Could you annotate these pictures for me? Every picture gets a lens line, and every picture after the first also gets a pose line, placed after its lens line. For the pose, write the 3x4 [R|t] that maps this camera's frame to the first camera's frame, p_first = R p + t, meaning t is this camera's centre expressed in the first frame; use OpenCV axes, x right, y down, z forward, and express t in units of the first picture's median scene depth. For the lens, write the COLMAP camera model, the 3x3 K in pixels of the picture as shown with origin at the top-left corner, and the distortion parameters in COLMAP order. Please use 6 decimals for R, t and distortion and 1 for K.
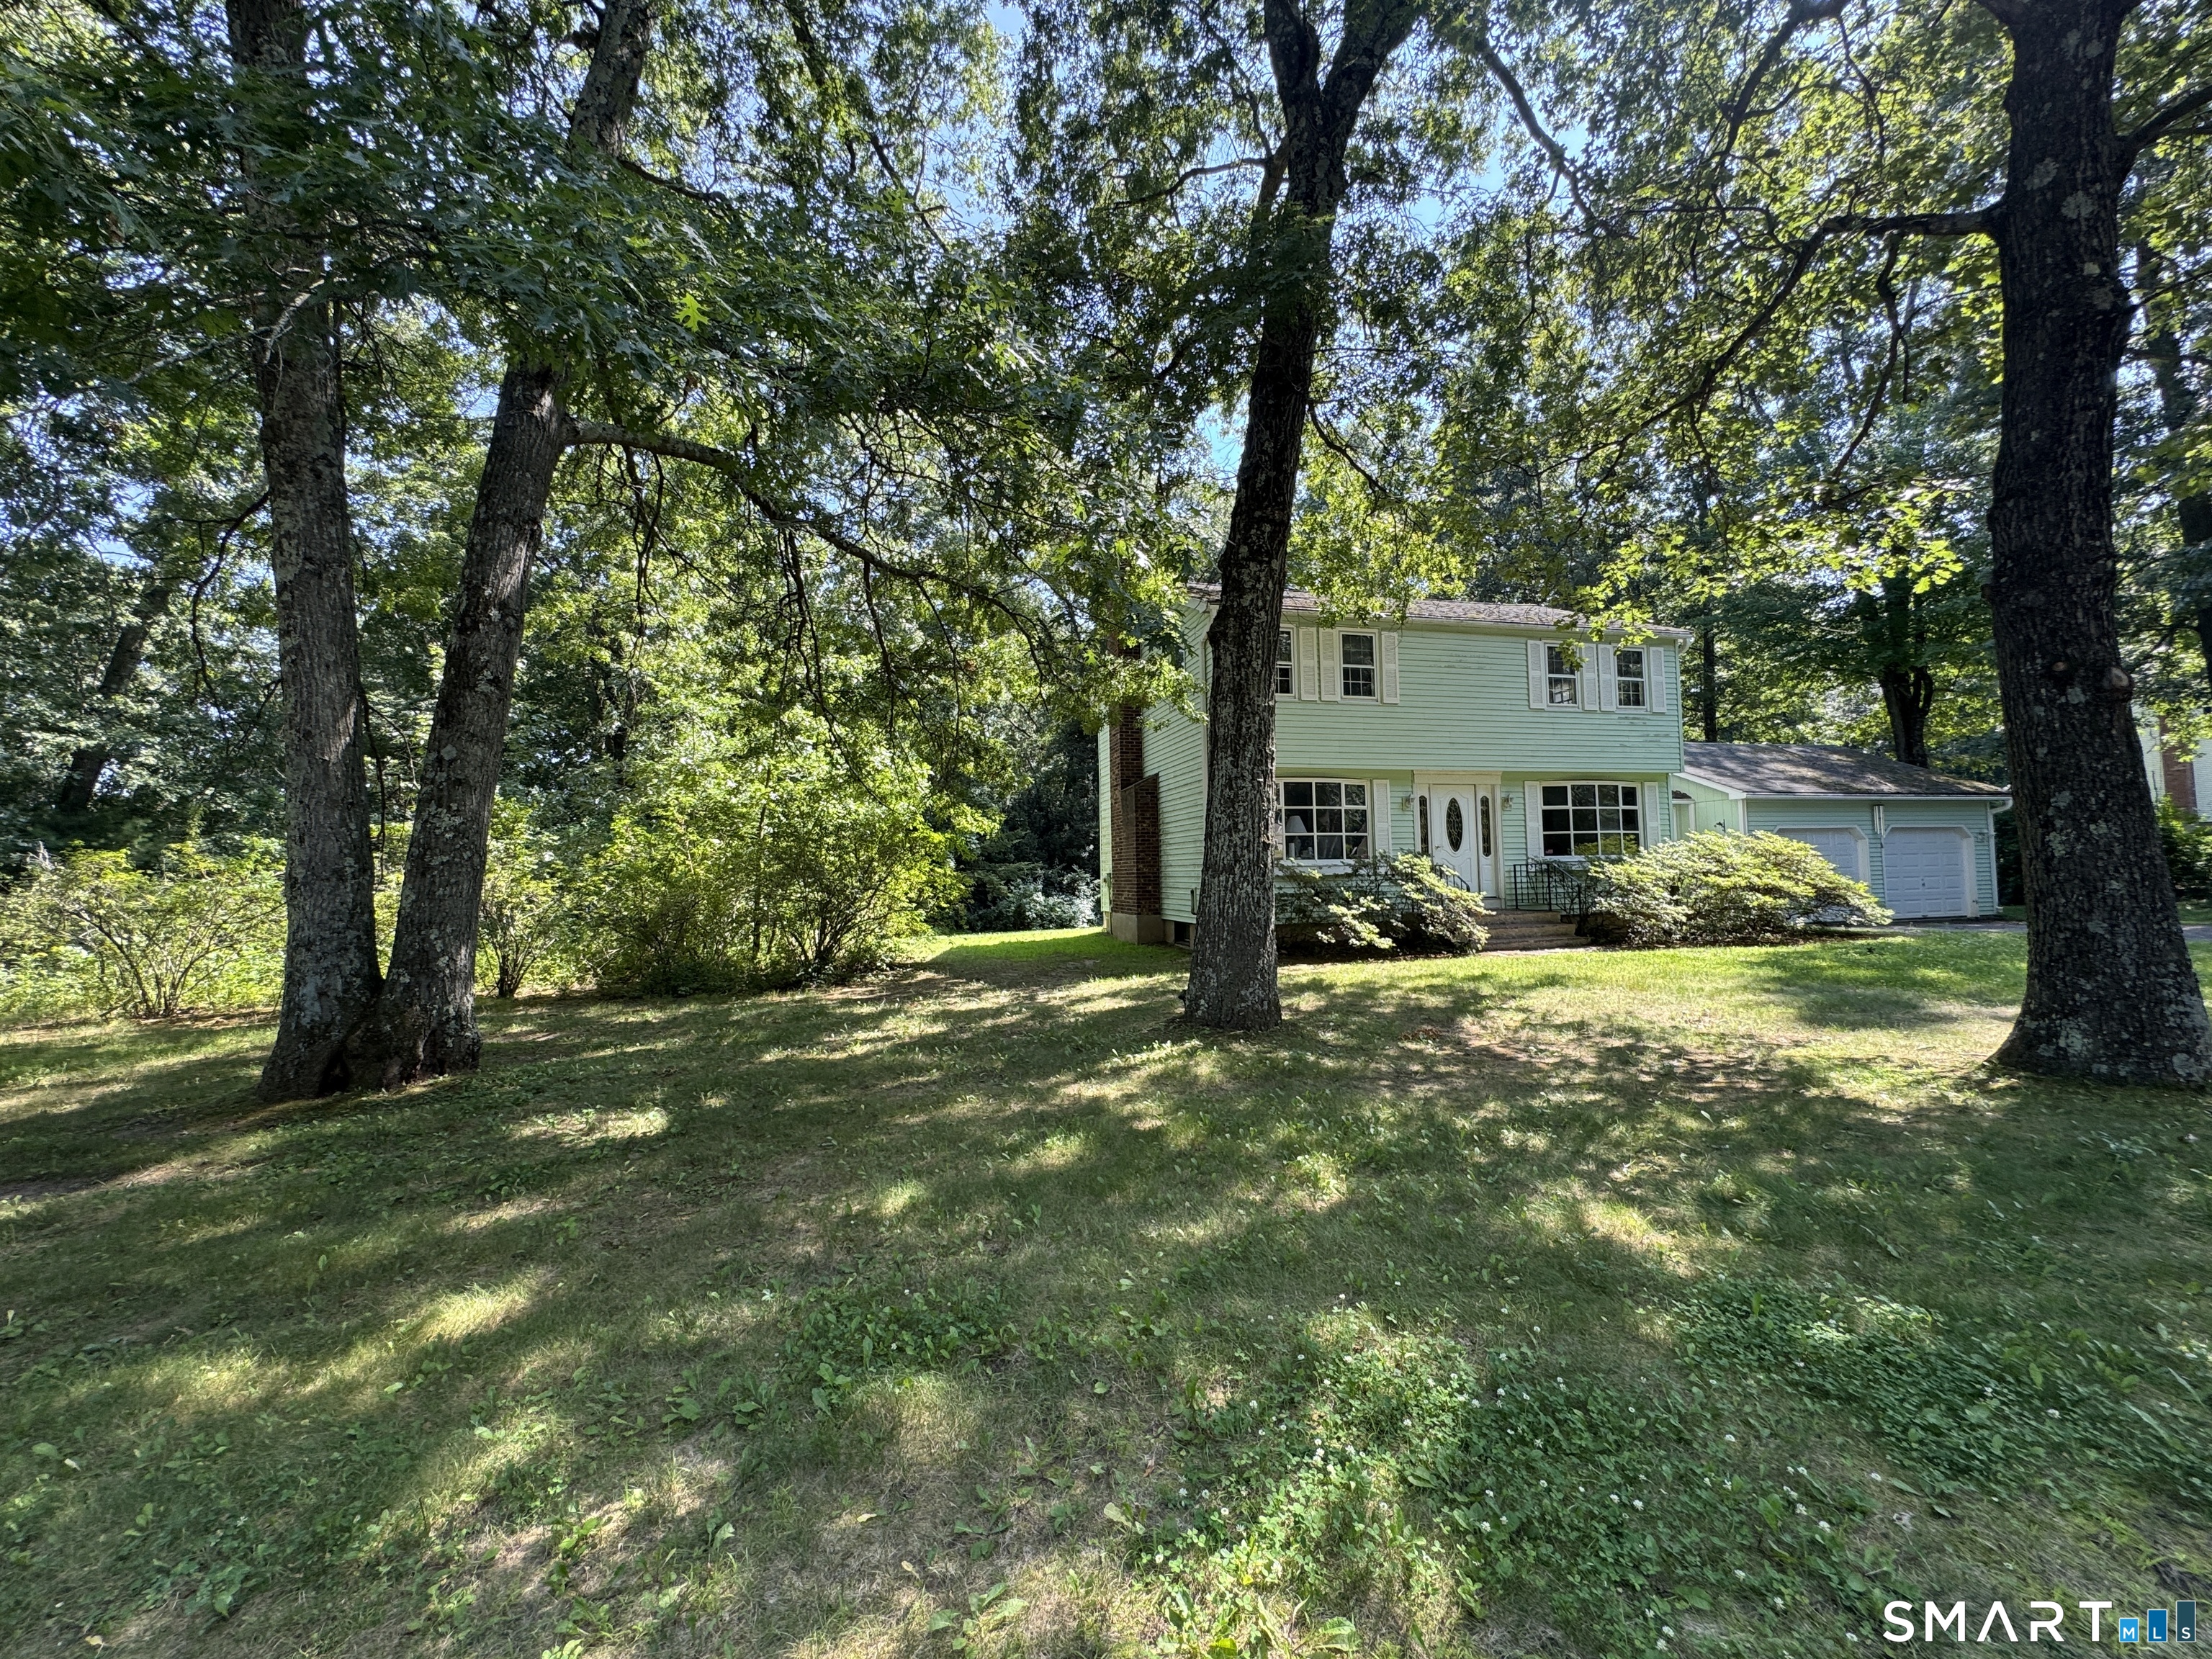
lens RADIAL K [[887.6, 0, 1105.6], [0, 887.6, 823.9], [0, 0, 1]] dist [-0.001107, 0.000476]
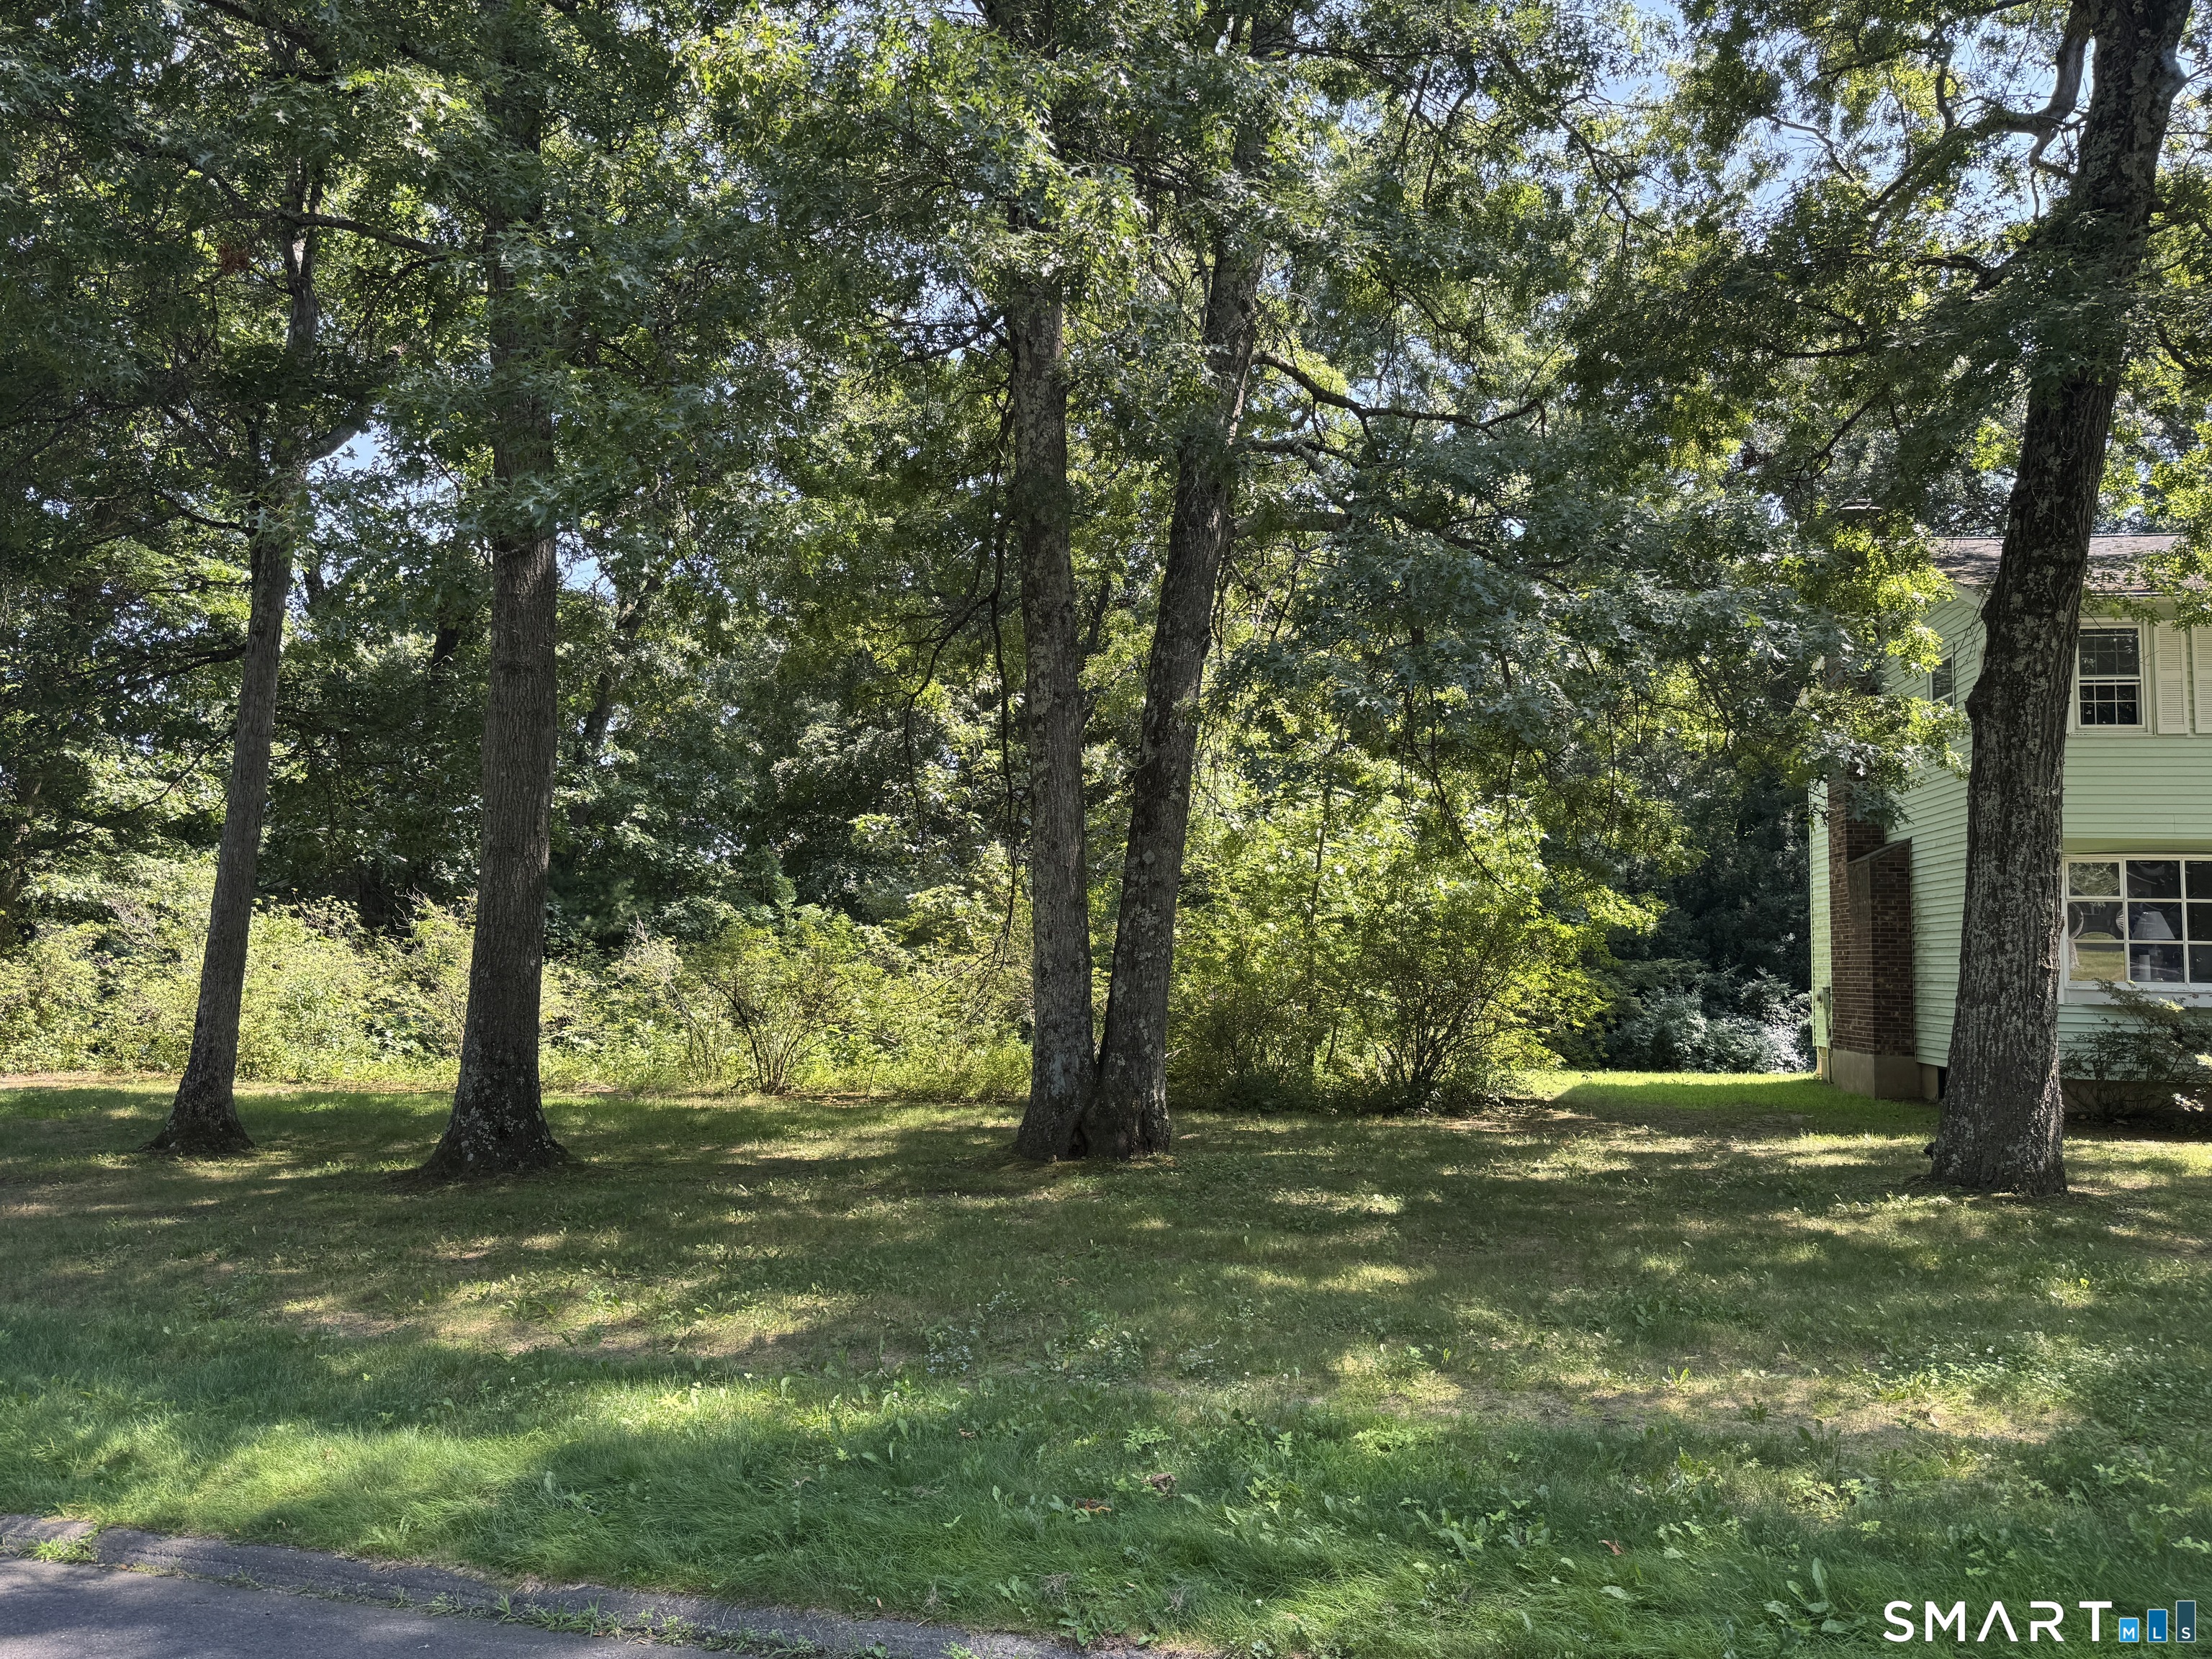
lens RADIAL K [[1567.4, 0, 1095.1], [0, 1567.4, 839.1], [0, 0, 1]] dist [0.033730, -0.044259]
pose [[0.909526, 0.001219, -0.415646, -0.006251], [-0.011179, 0.999706, -0.021530, -0.035264], [0.415497, 0.024228, 0.909272, -0.427166]]
